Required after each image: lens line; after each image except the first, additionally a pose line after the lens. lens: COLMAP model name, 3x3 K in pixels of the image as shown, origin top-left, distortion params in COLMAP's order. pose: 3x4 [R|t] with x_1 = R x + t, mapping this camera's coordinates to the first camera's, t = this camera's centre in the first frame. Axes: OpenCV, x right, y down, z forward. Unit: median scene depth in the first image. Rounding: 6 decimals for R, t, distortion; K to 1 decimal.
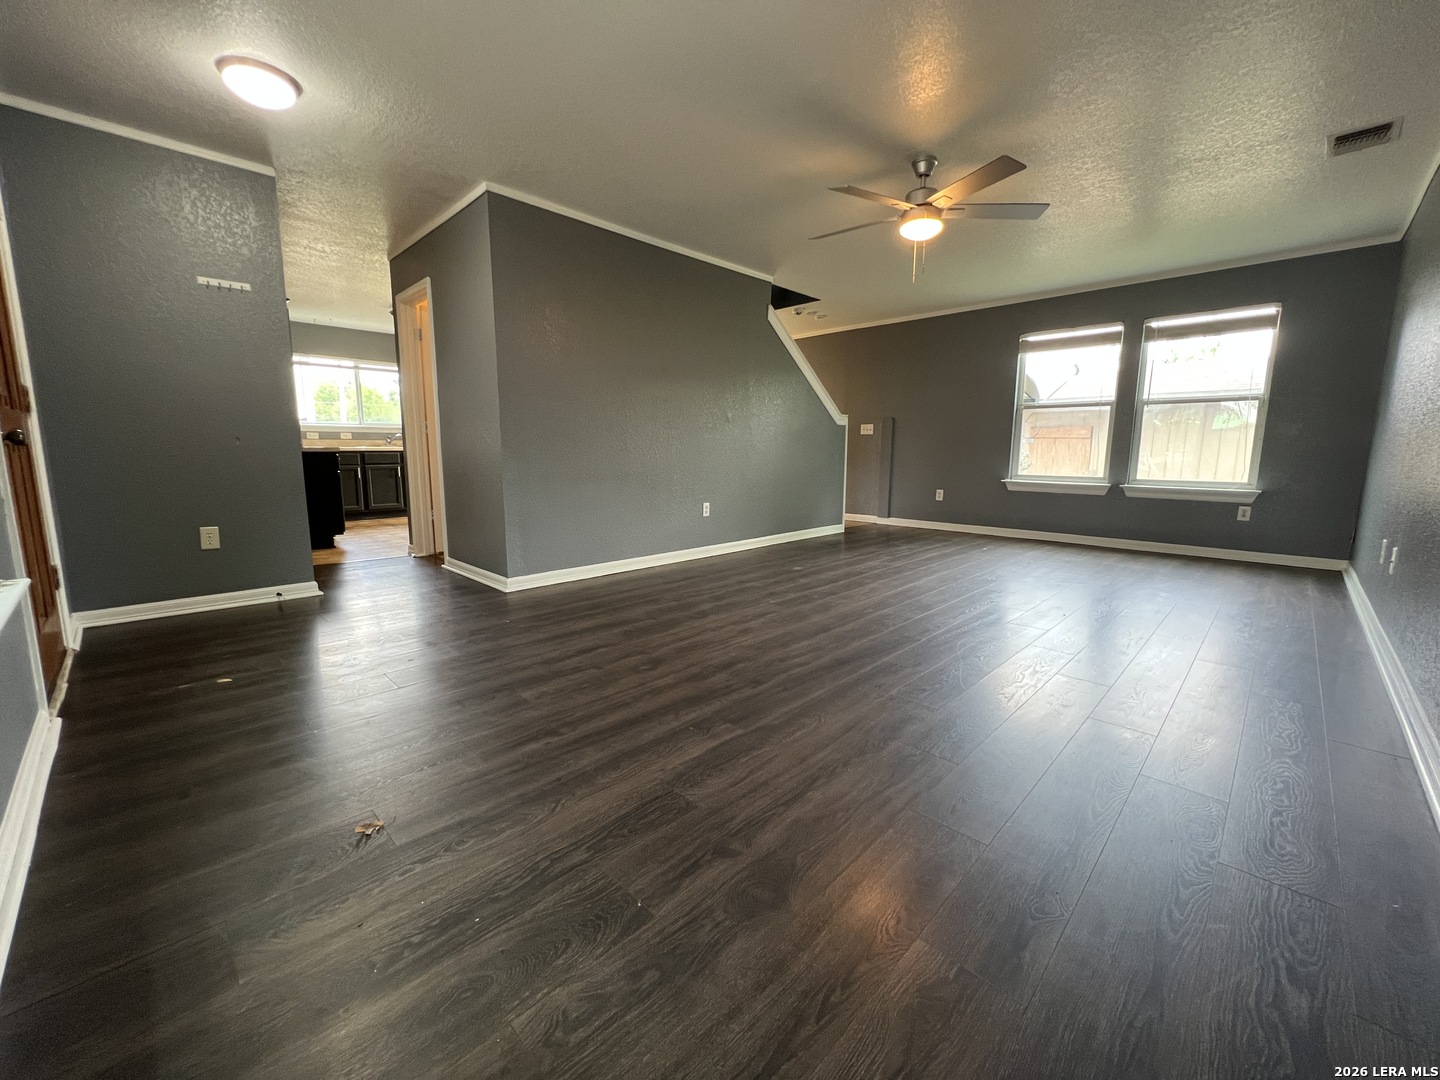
lens RADIAL K [[576.6, 0, 715.6], [0, 576.6, 534.6], [0, 0, 1]] dist [-0.000378, 0.000142]
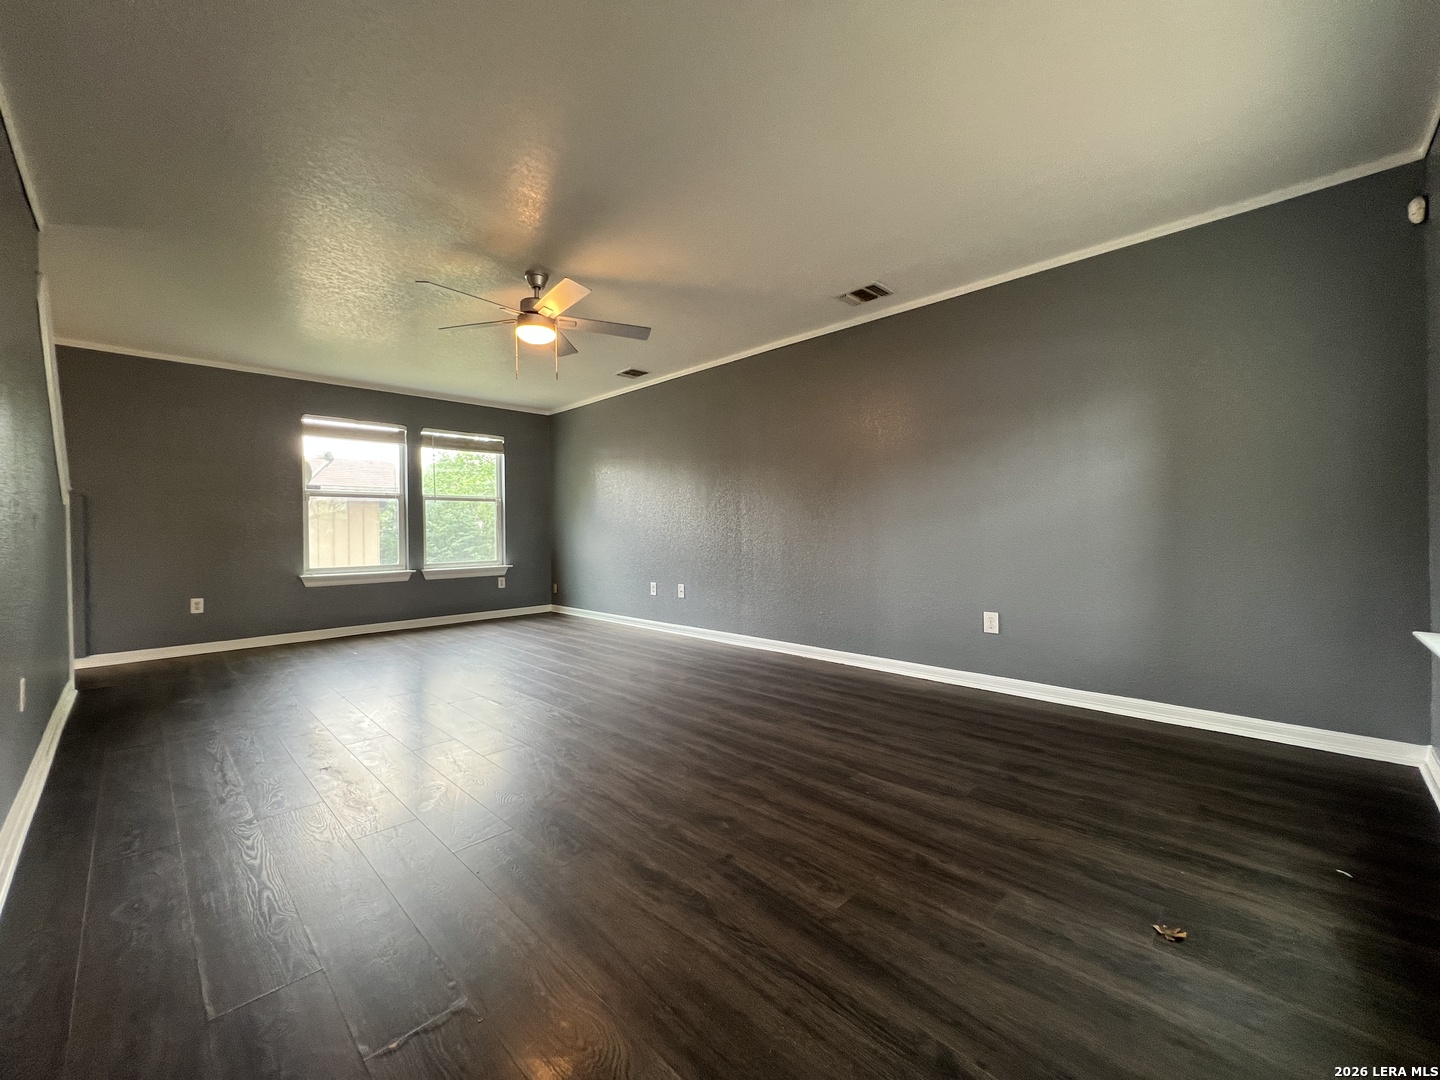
lens RADIAL K [[576.6, 0, 715.6], [0, 576.6, 534.6], [0, 0, 1]] dist [-0.000378, 0.000142]
pose [[-0.002483, -0.012541, 0.999918, -0.627346], [0.159354, 0.987139, 0.012777, -0.118568], [-0.987218, 0.159373, -0.000453, 0.660732]]
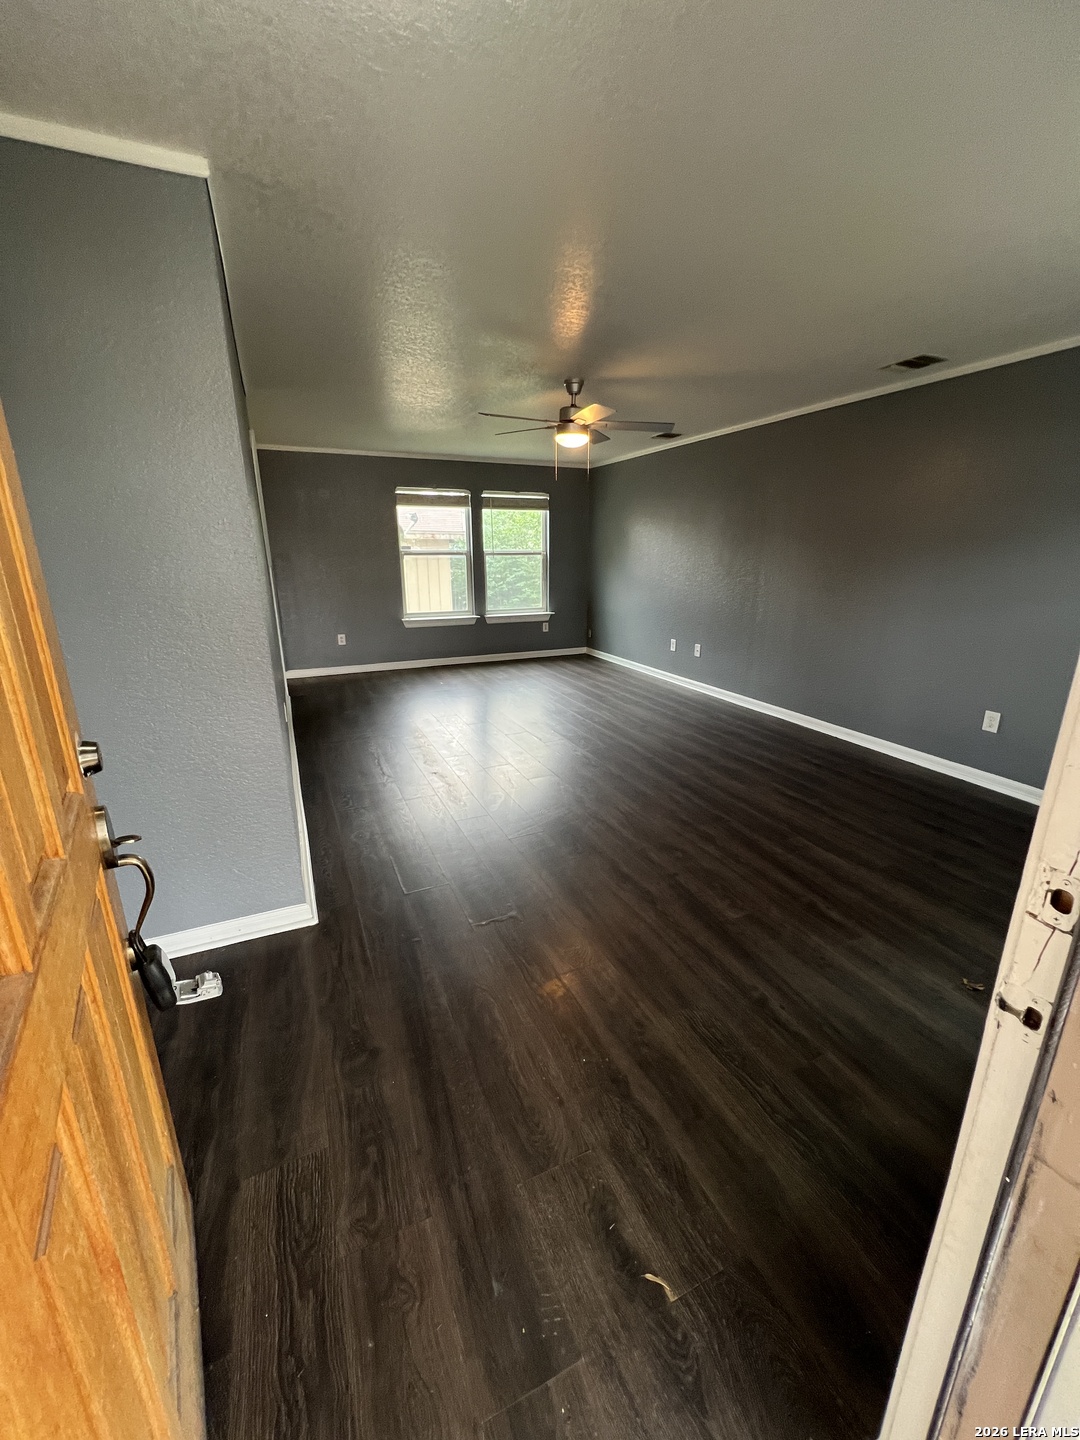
lens RADIAL K [[576.6, 0, 545.7], [0, 576.6, 715.8], [0, 0, 1]] dist [-0.000378, 0.000142]
pose [[0.353489, -0.266932, 0.896545, -0.811592], [0.142872, 0.962583, 0.230262, -0.231969], [-0.924464, 0.046696, 0.378400, 0.556214]]
